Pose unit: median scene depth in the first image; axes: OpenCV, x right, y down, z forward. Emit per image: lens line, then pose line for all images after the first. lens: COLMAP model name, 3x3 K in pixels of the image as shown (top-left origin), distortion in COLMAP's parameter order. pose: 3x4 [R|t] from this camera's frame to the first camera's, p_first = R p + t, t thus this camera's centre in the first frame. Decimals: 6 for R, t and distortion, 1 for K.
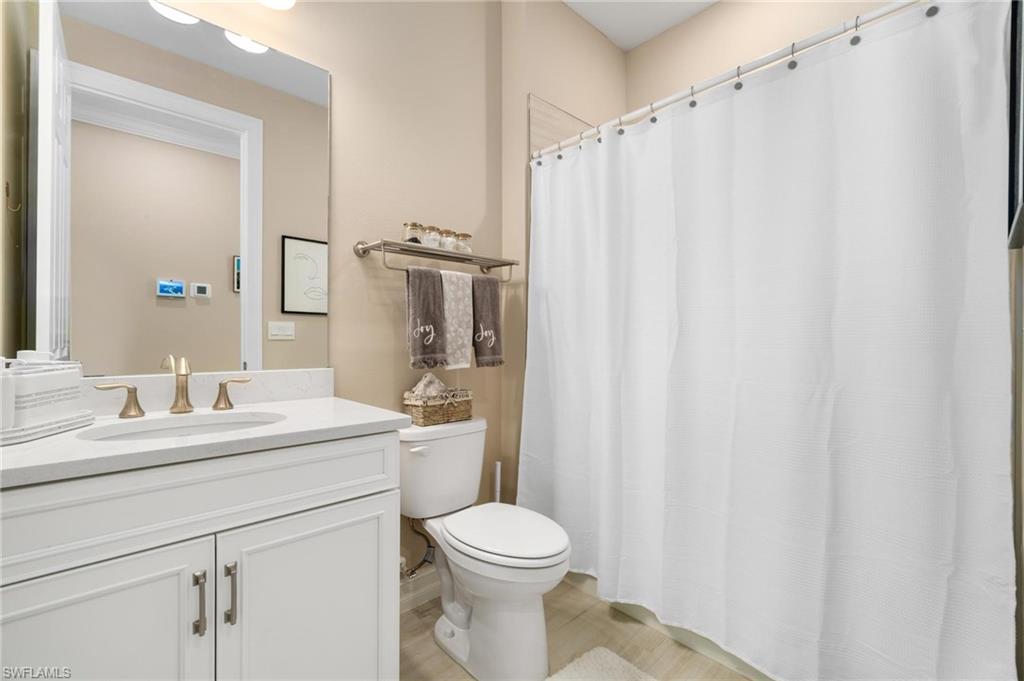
lens RADIAL K [[443.0, 0, 512.0], [0, 443.0, 340.5], [0, 0, 1]] dist [0.000518, 0.000169]
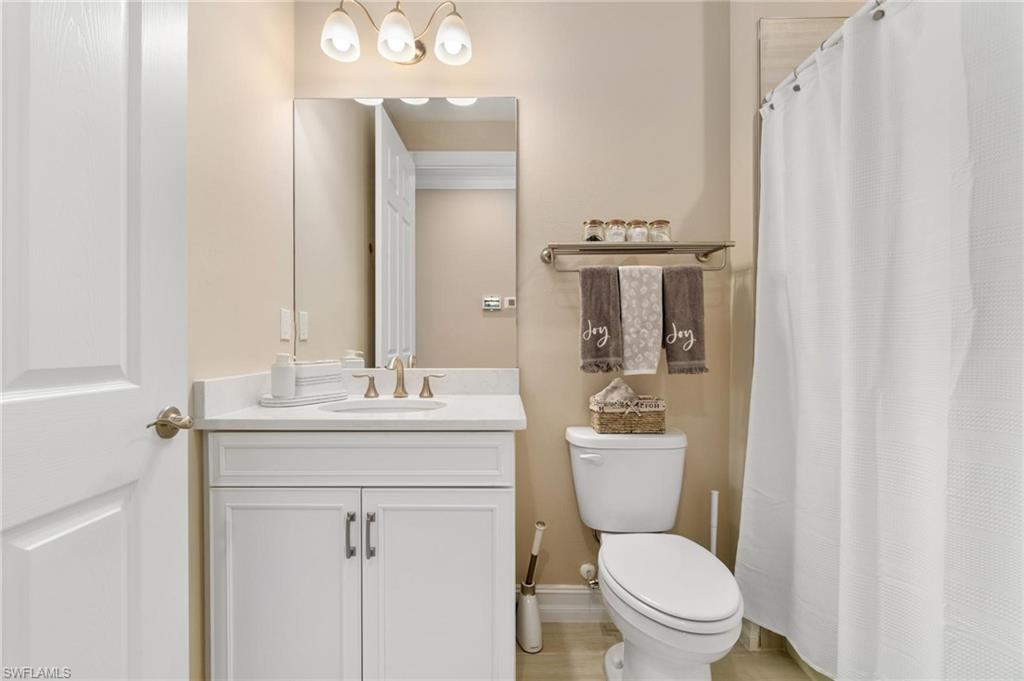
lens RADIAL K [[450.7, 0, 510.8], [0, 450.7, 344.9], [0, 0, 1]] dist [0.000050, 0.000168]
pose [[0.727851, -0.000486, -0.685735, 0.312841], [0.004422, 0.999982, 0.003984, -0.000453], [0.685721, -0.005932, 0.727841, 0.163847]]
